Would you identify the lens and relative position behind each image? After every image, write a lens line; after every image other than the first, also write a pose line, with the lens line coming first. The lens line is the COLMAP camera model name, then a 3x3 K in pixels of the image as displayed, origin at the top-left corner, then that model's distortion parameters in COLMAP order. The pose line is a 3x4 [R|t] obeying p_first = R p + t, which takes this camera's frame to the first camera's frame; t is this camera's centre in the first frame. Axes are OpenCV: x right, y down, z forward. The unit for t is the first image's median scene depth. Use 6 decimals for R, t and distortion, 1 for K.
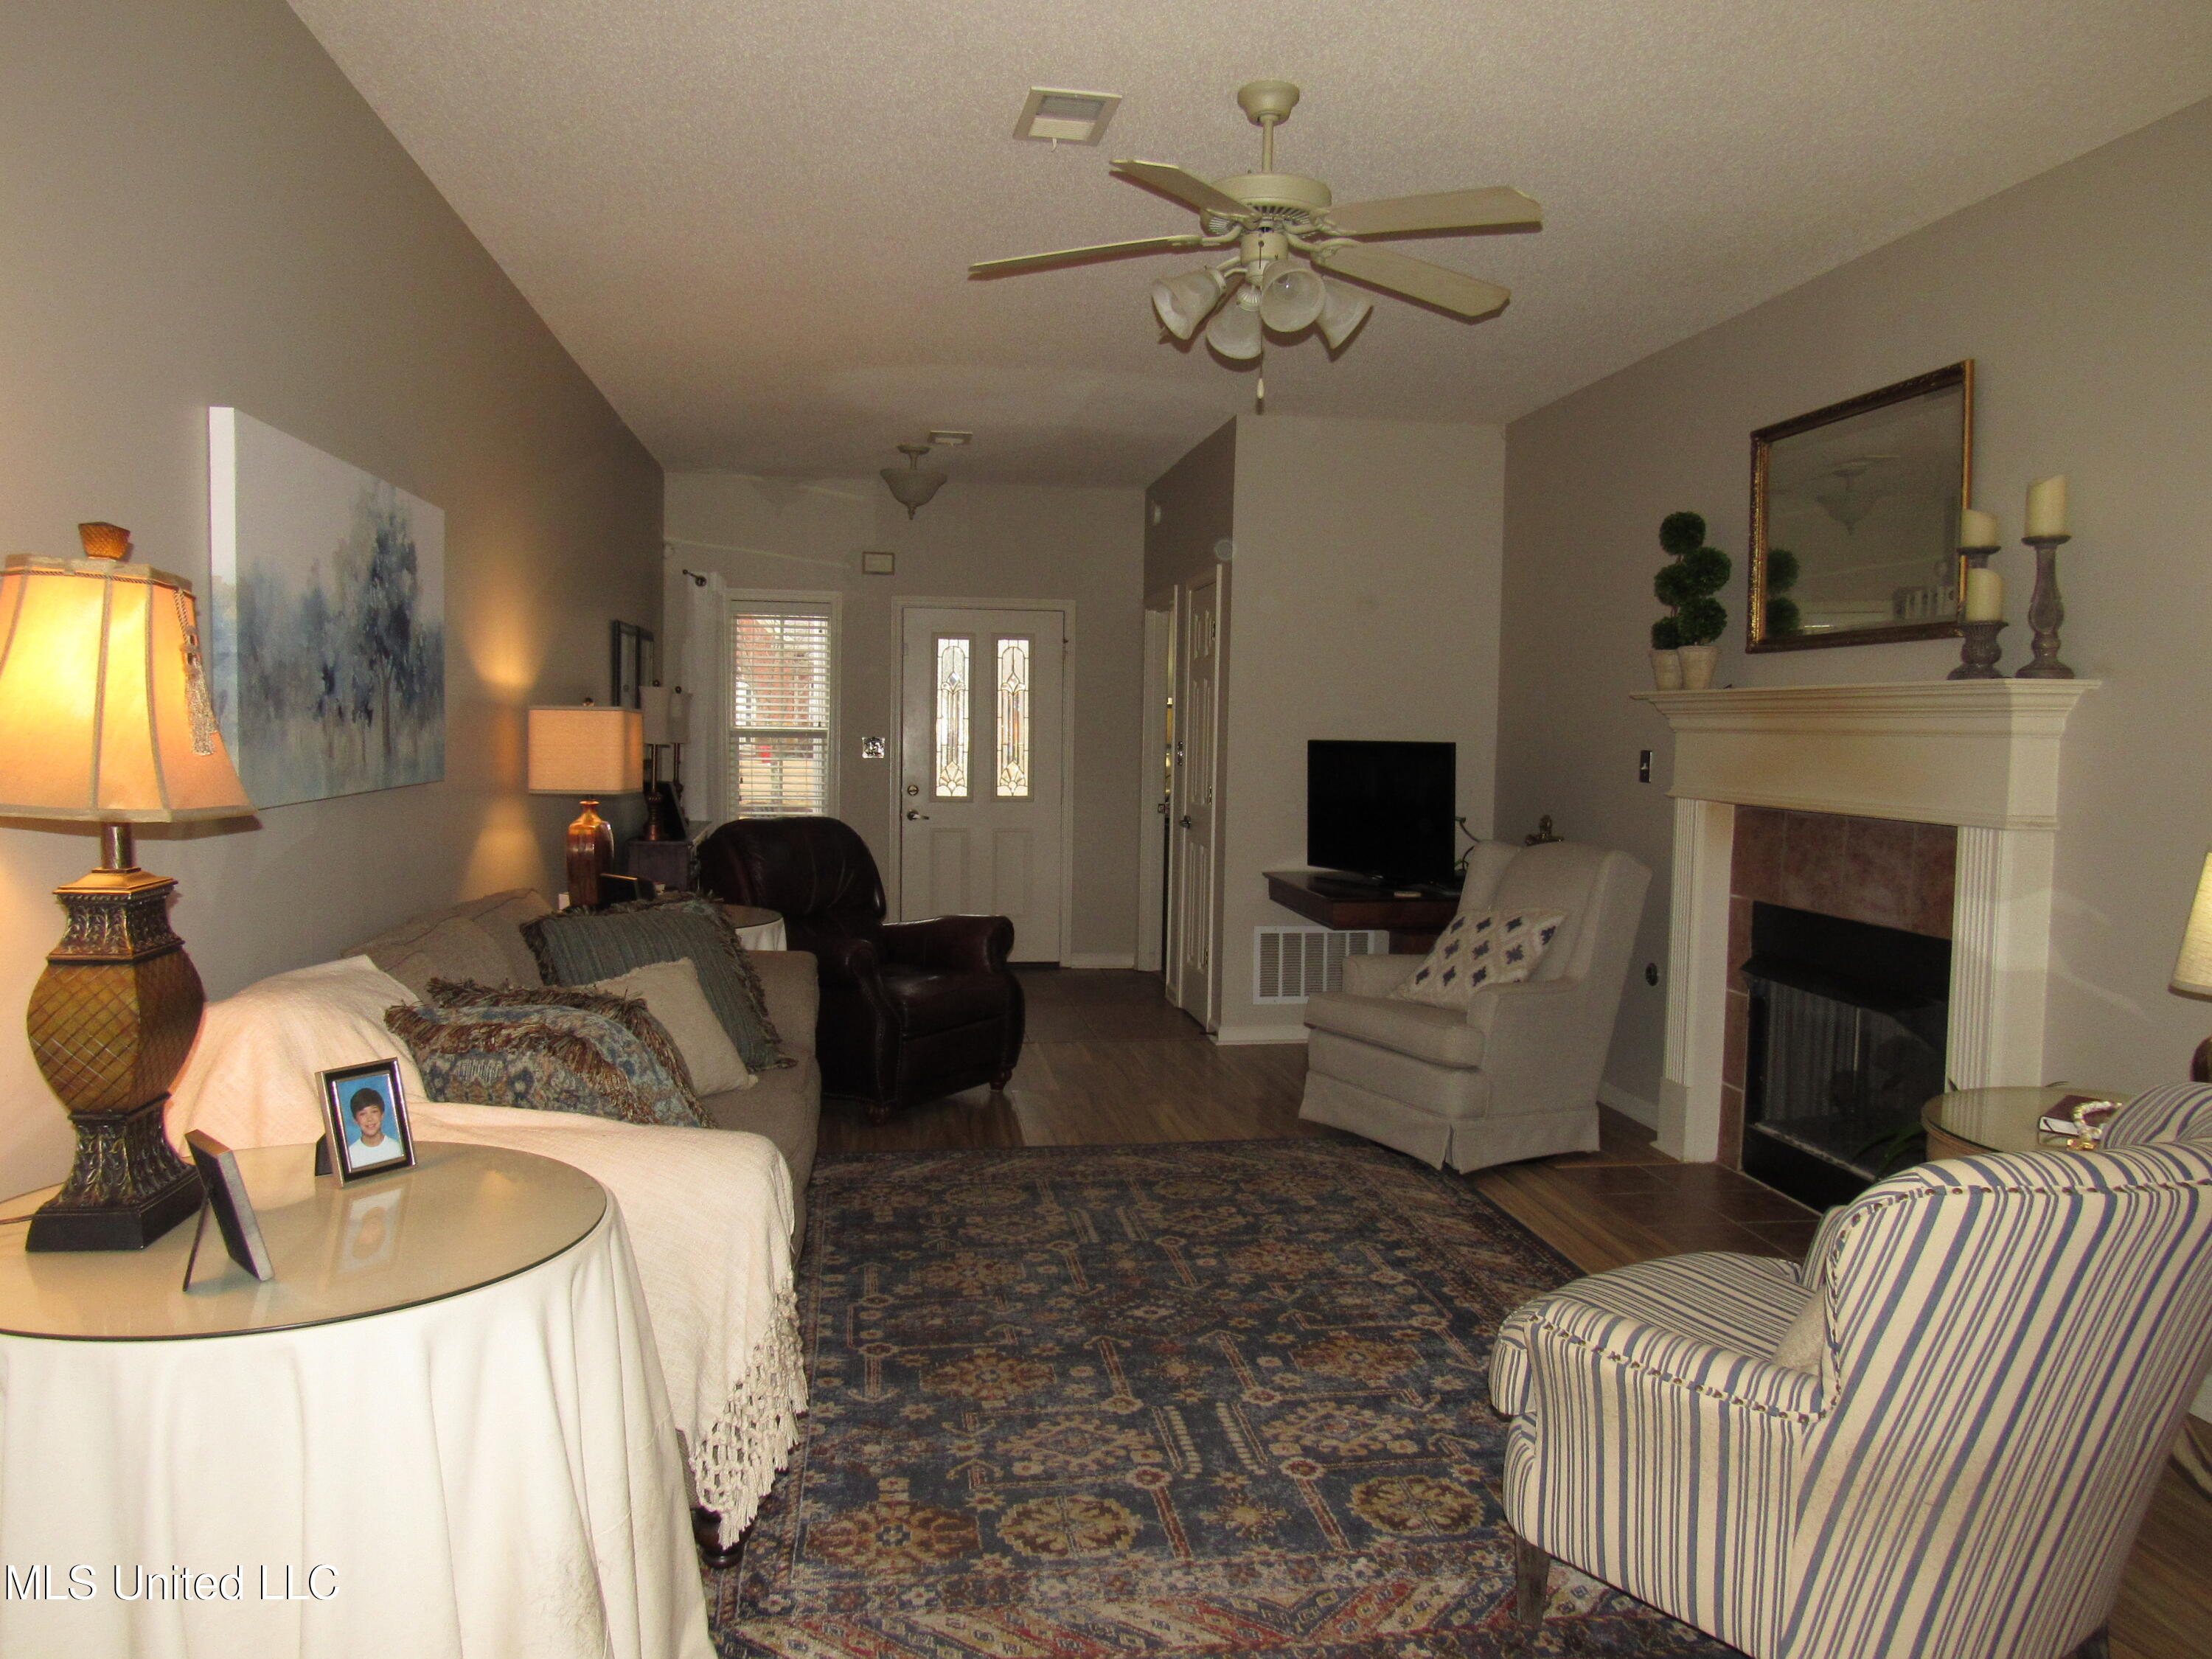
lens RADIAL K [[1591.6, 0, 1100.9], [0, 1591.6, 825.5], [0, 0, 1]] dist [-0.017589, 0.004695]
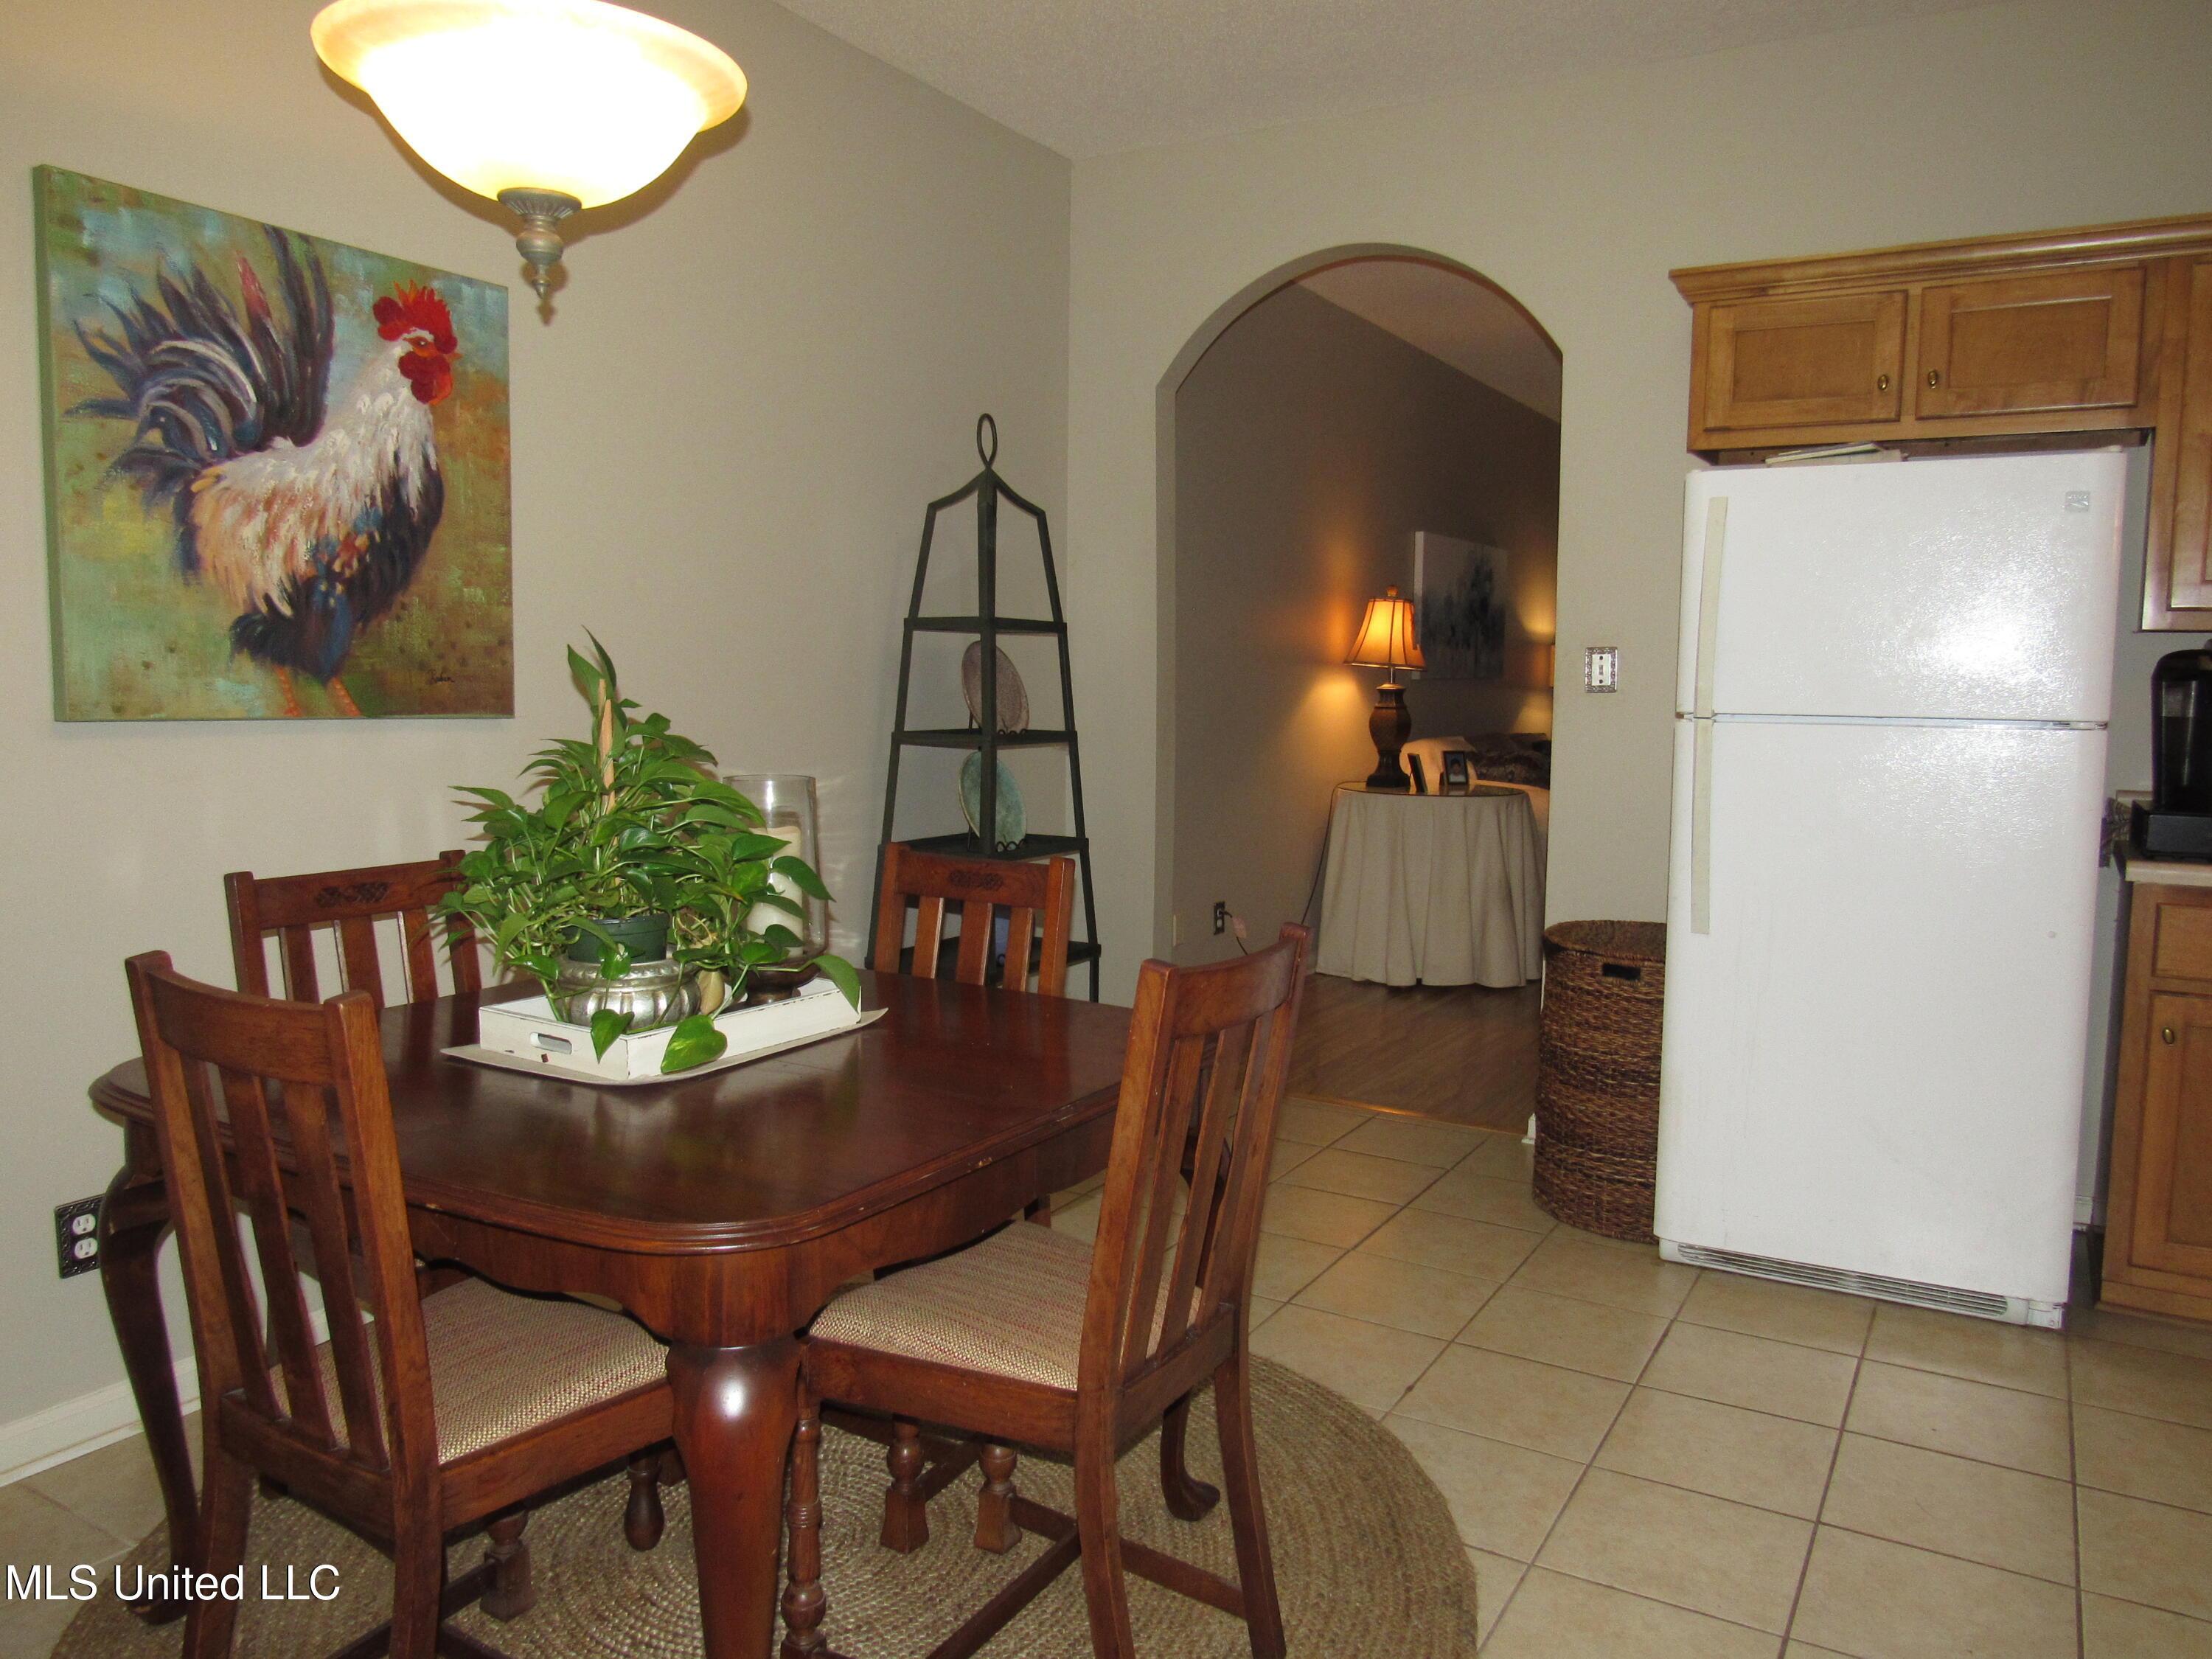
lens RADIAL K [[1591.6, 0, 1109.2], [0, 1591.6, 831.8], [0, 0, 1]] dist [-0.017589, 0.004695]
pose [[0.781693, 0.052194, -0.621475, 0.567297], [-0.033969, 0.998576, 0.041138, 0.120293], [0.622737, -0.011046, 0.782353, -1.112710]]
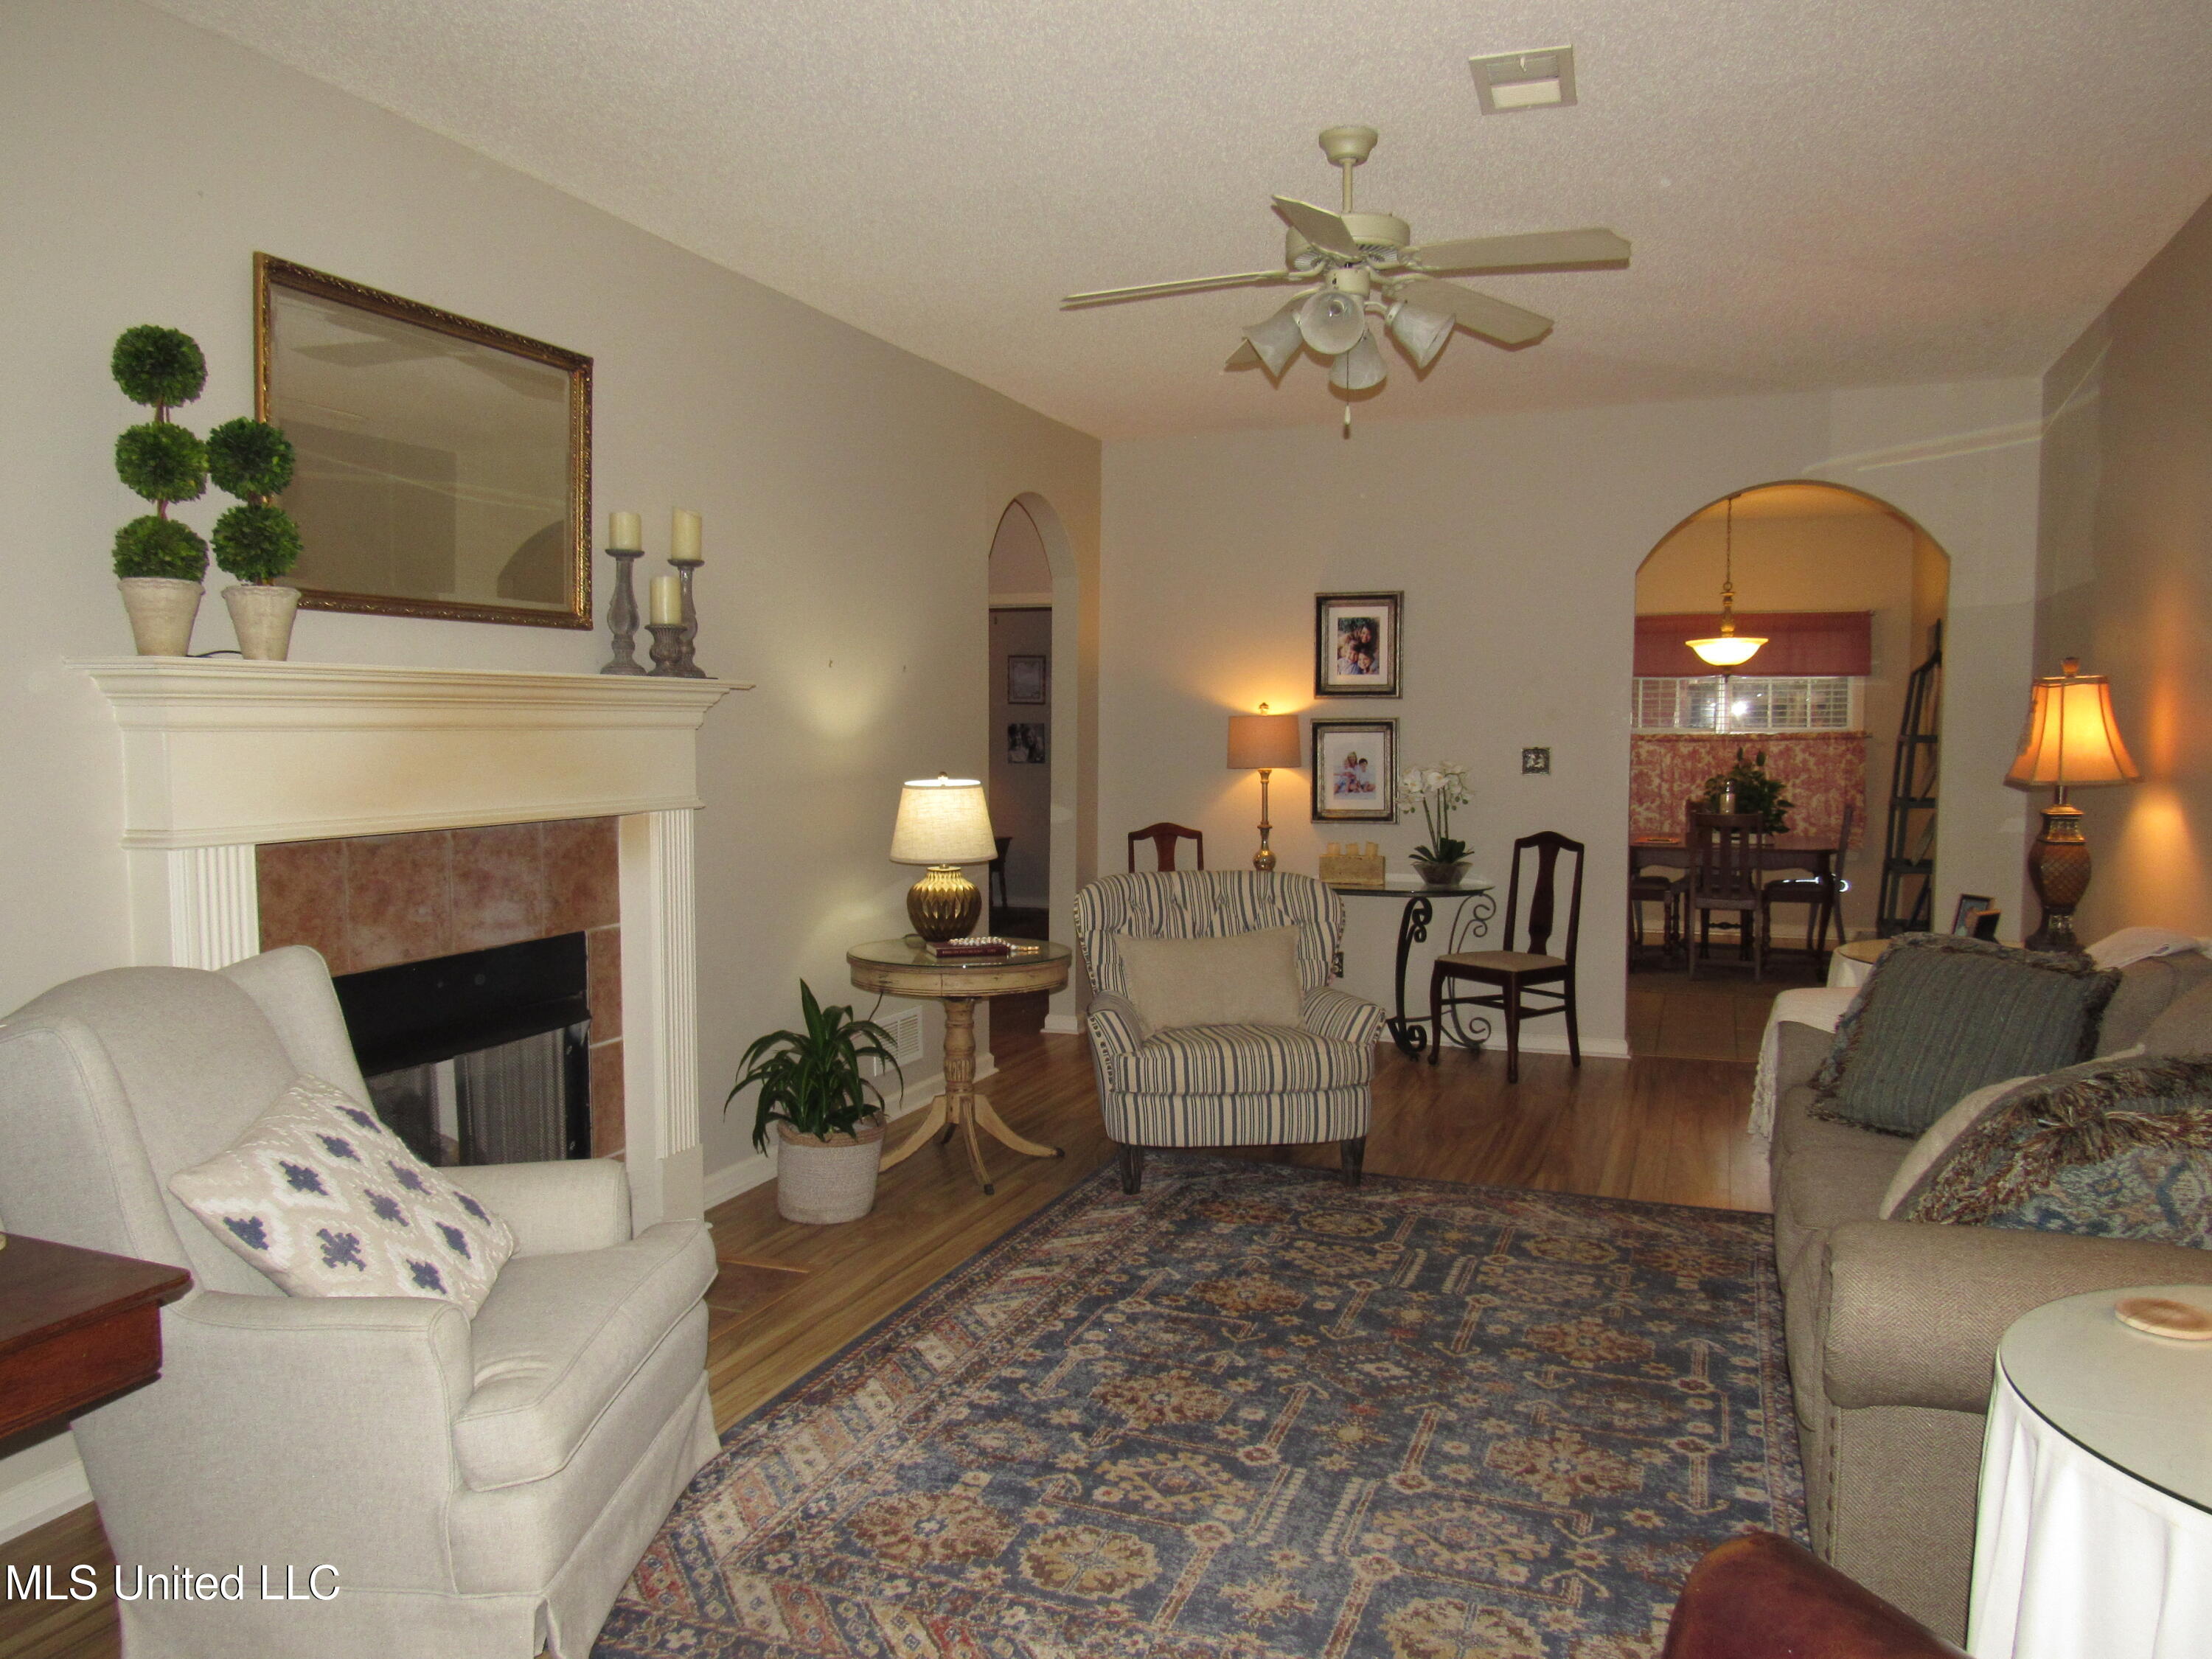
lens RADIAL K [[1591.6, 0, 1113.3], [0, 1591.6, 822.9], [0, 0, 1]] dist [-0.017589, 0.004695]
pose [[-0.873834, -0.049850, 0.483662, -0.271887], [0.013271, 0.991915, 0.126211, -0.132613], [-0.486043, 0.116706, -0.866108, 1.901435]]
